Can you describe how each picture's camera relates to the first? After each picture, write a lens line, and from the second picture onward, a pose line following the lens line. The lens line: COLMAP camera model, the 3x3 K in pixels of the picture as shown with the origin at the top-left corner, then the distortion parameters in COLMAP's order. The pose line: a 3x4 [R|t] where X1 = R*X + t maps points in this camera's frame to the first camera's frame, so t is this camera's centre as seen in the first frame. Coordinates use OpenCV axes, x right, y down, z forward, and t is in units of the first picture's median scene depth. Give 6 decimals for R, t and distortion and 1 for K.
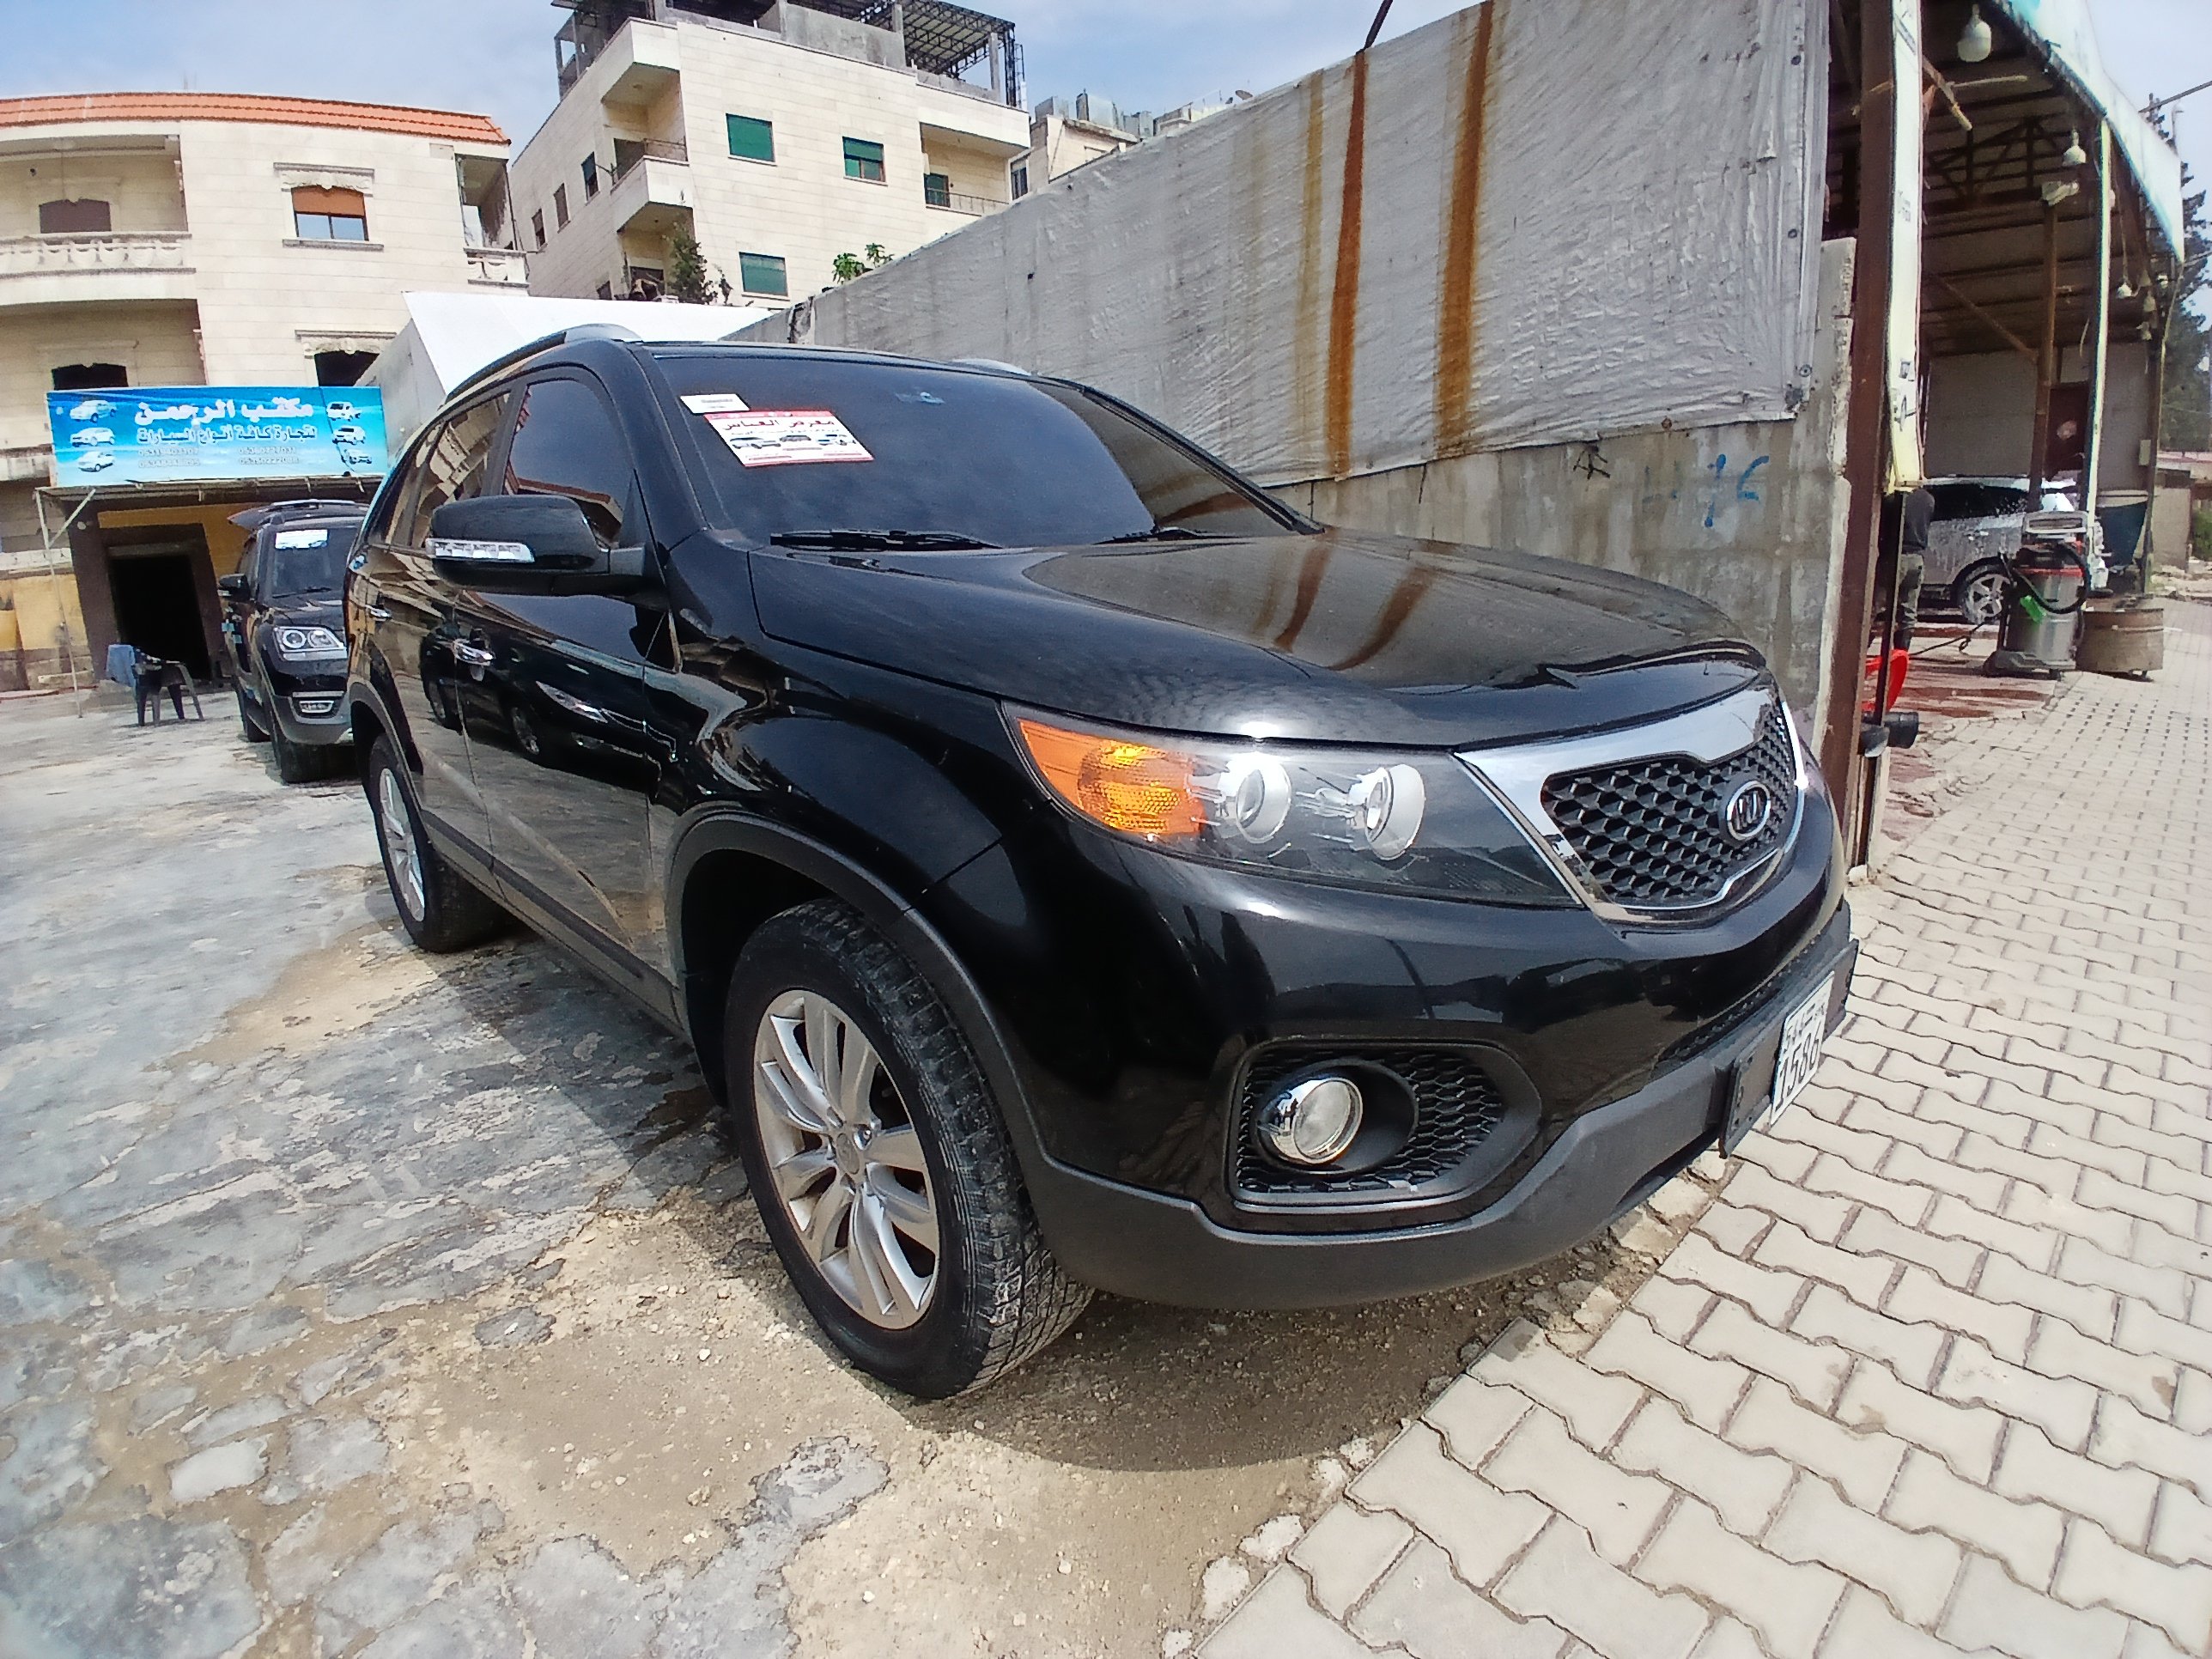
lens RADIAL K [[1129.1, 0, 1124.0], [0, 1129.1, 839.6], [0, 0, 1]] dist [0.000345, -0.045780]
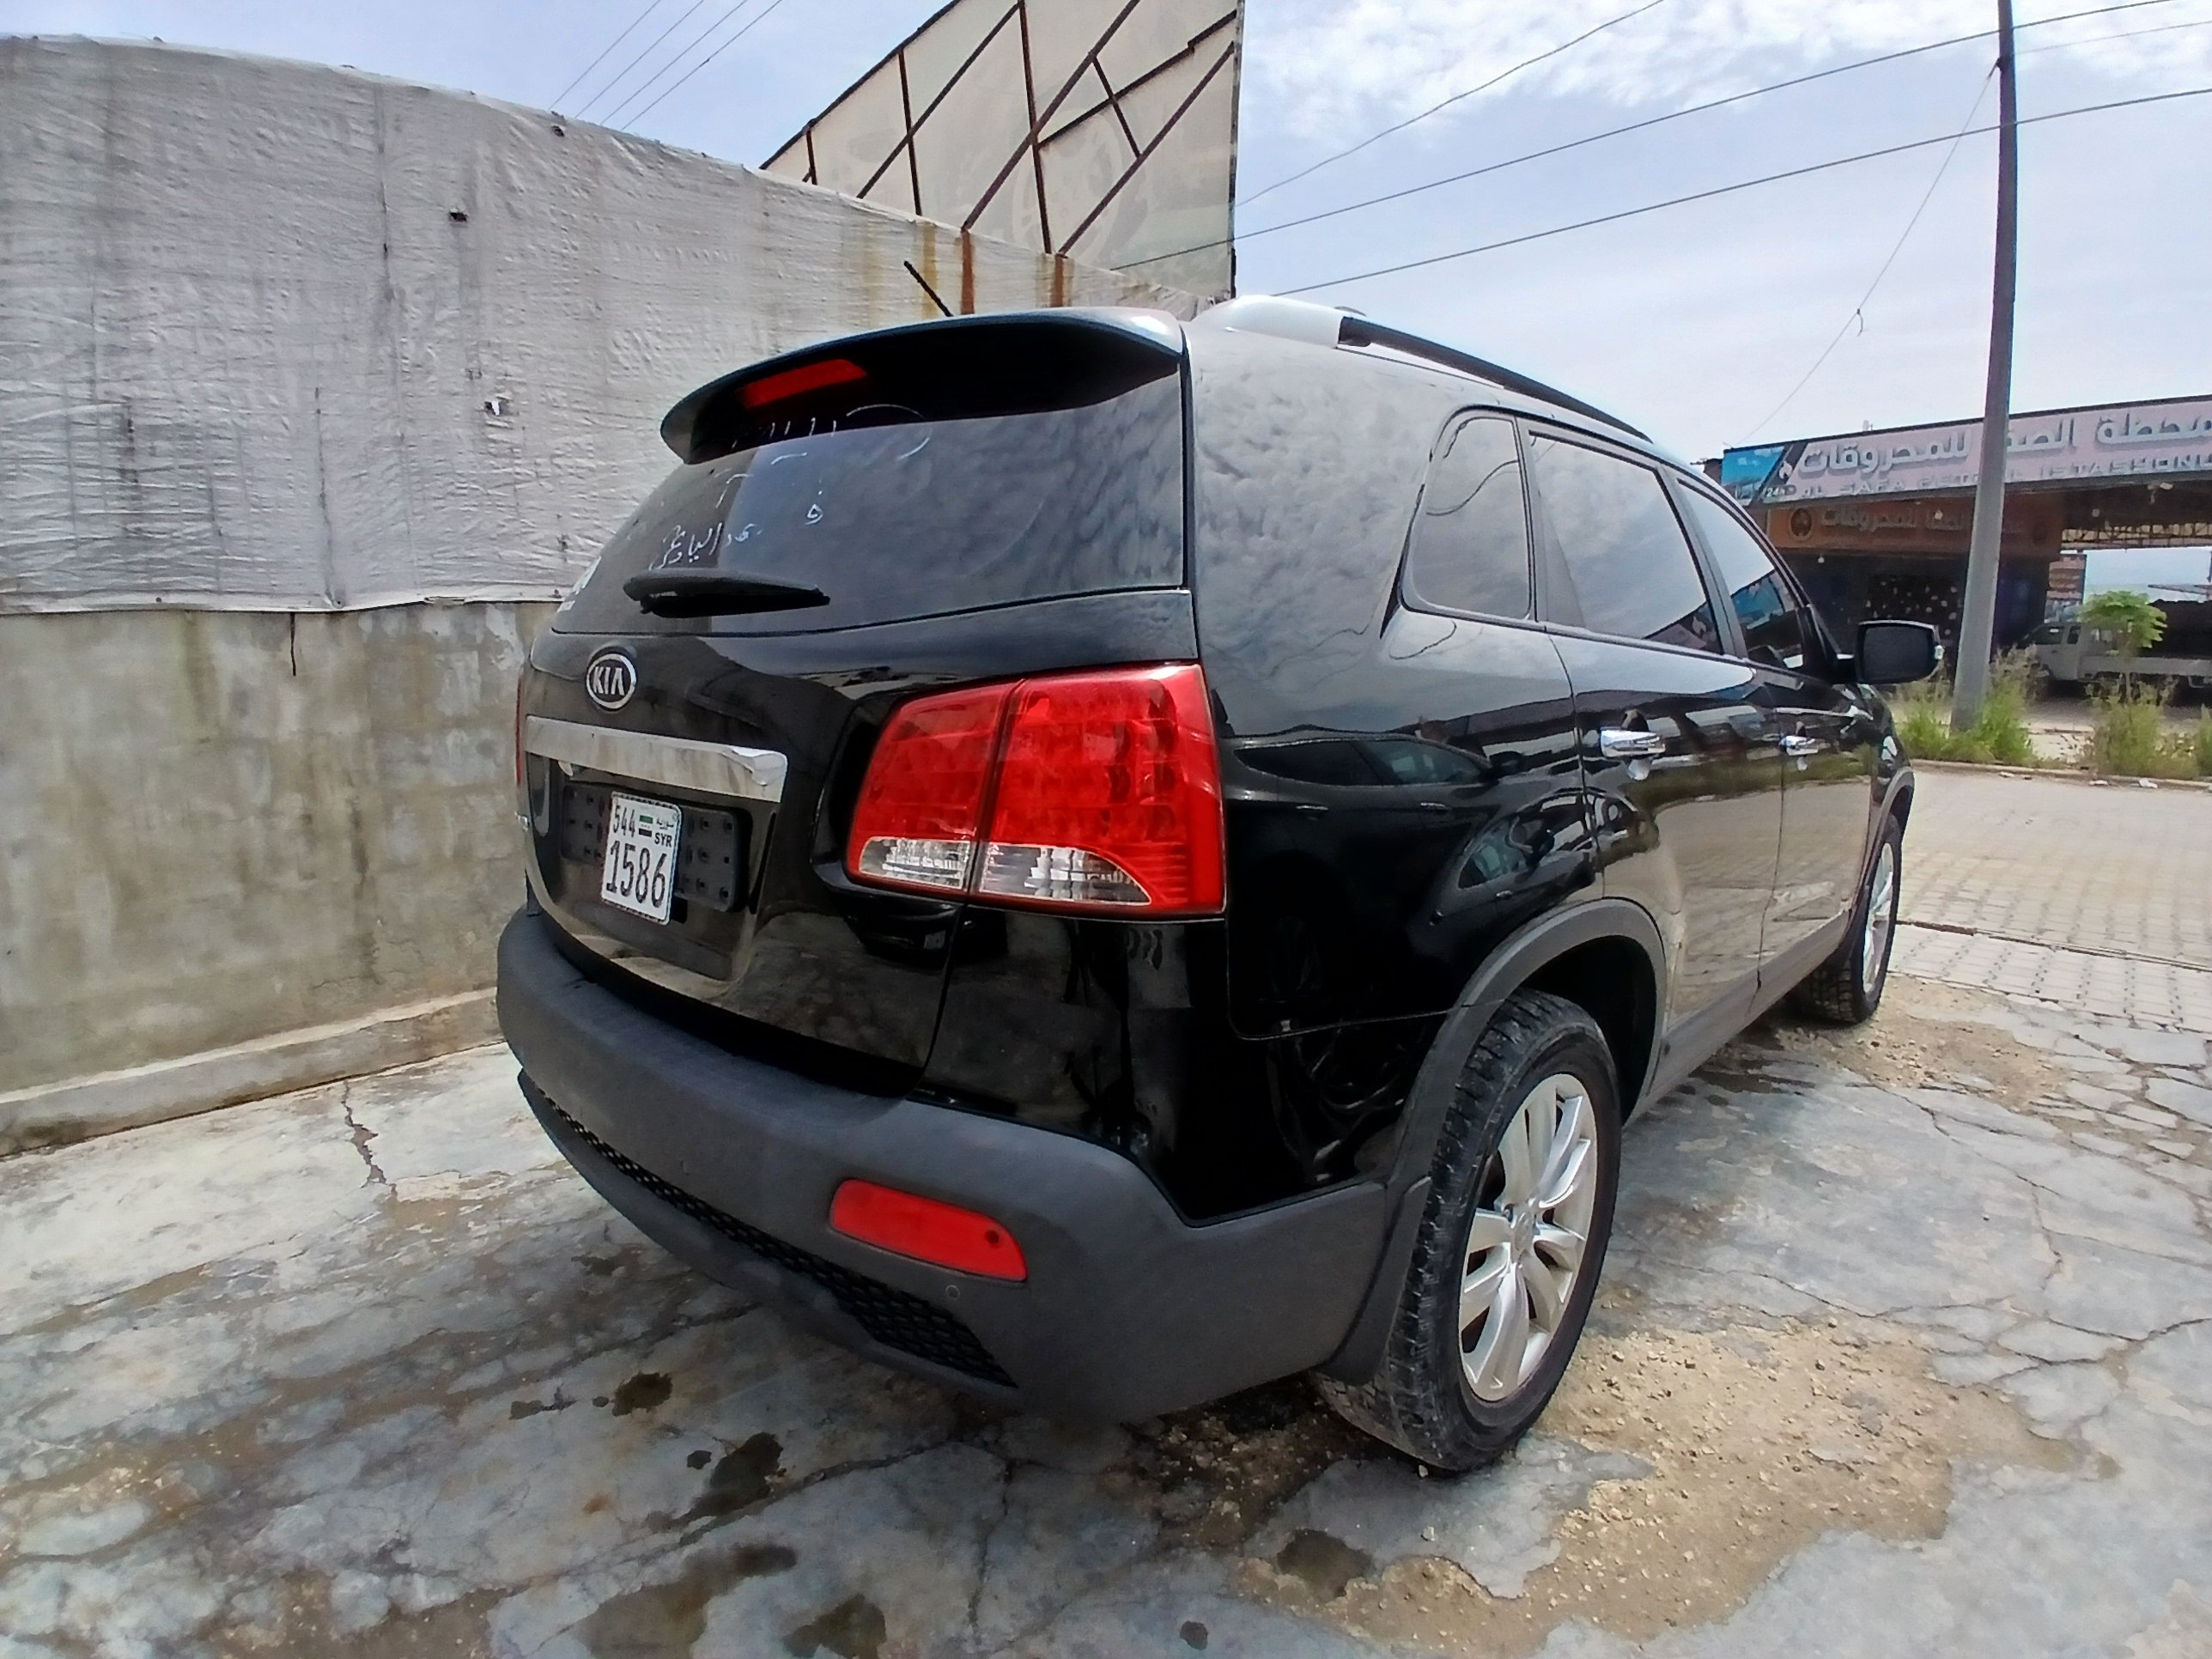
lens RADIAL K [[1135.4, 0, 1106.0], [0, 1135.4, 829.5], [0, 0, 1]] dist [-0.008692, -0.045969]
pose [[-0.057166, -0.125356, 0.990464, -1.069472], [0.253232, 0.957821, 0.135840, -0.265619], [-0.965715, 0.258583, -0.023010, 1.123982]]
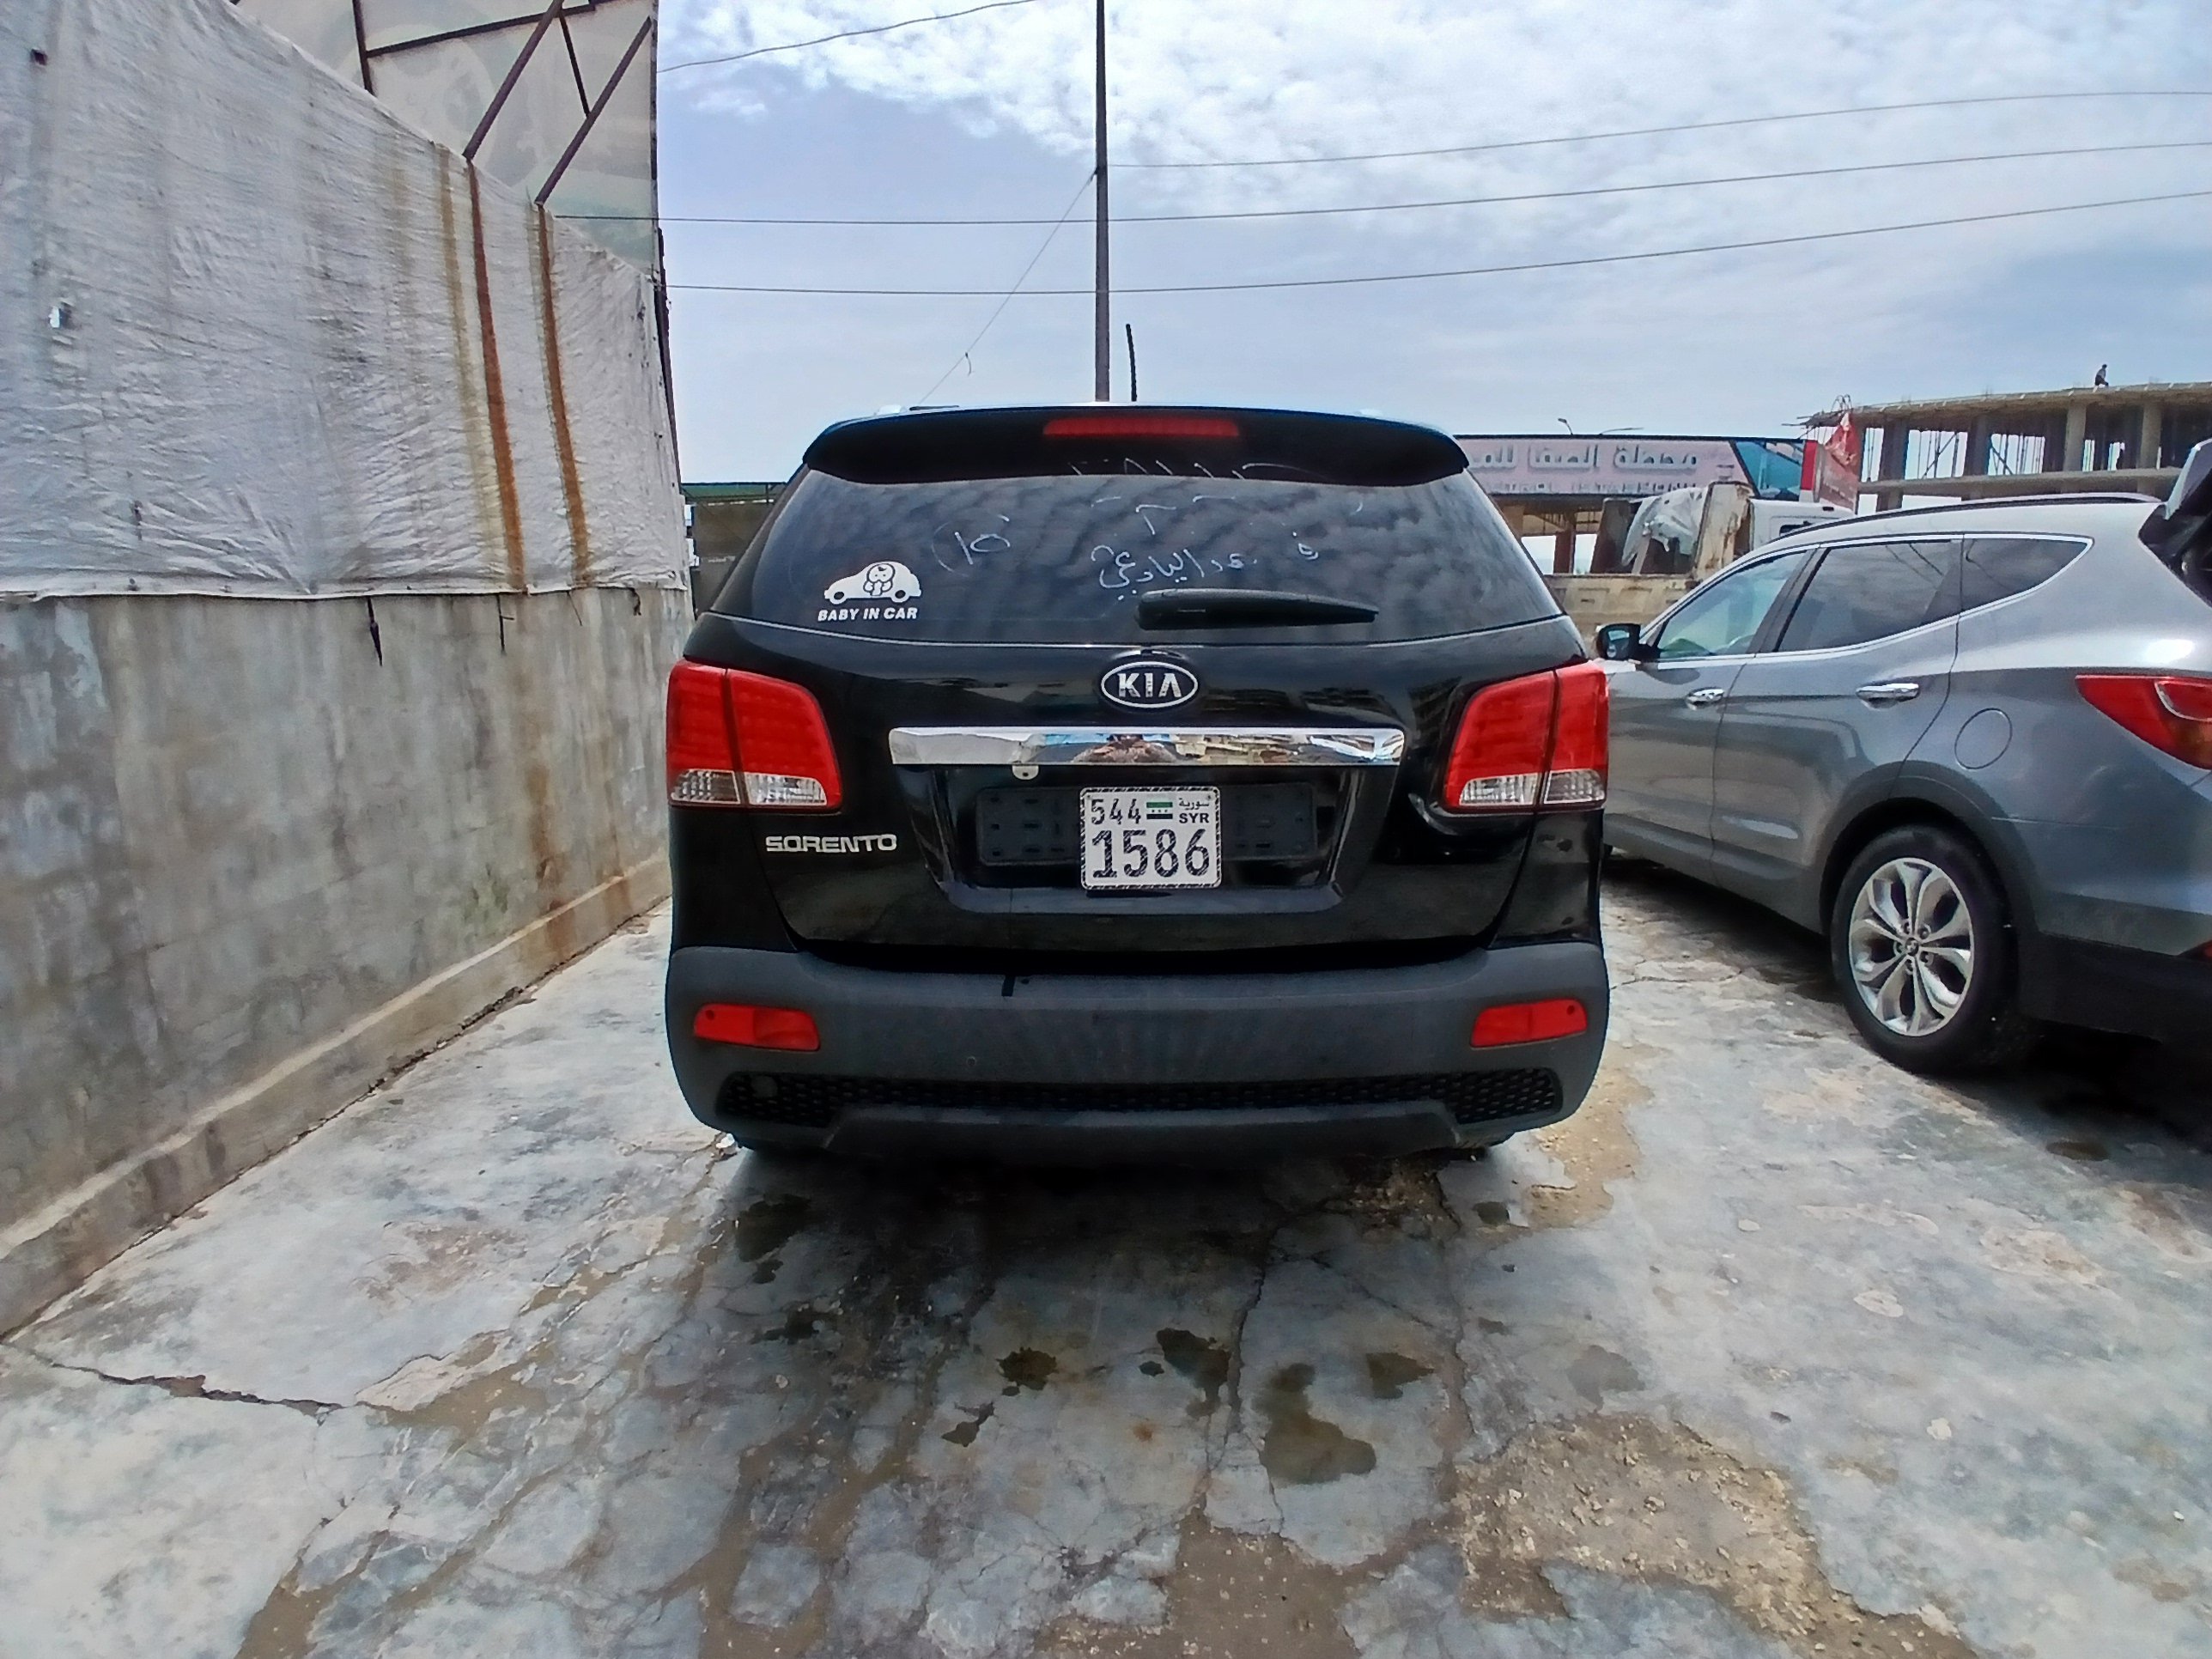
lens RADIAL K [[1129.1, 0, 1124.0], [0, 1129.1, 839.6], [0, 0, 1]] dist [0.000345, -0.045780]
pose [[-0.756880, -0.080974, 0.648518, -0.943944], [0.195280, 0.918944, 0.342649, -0.411578], [-0.623698, 0.385987, -0.679717, 1.626948]]
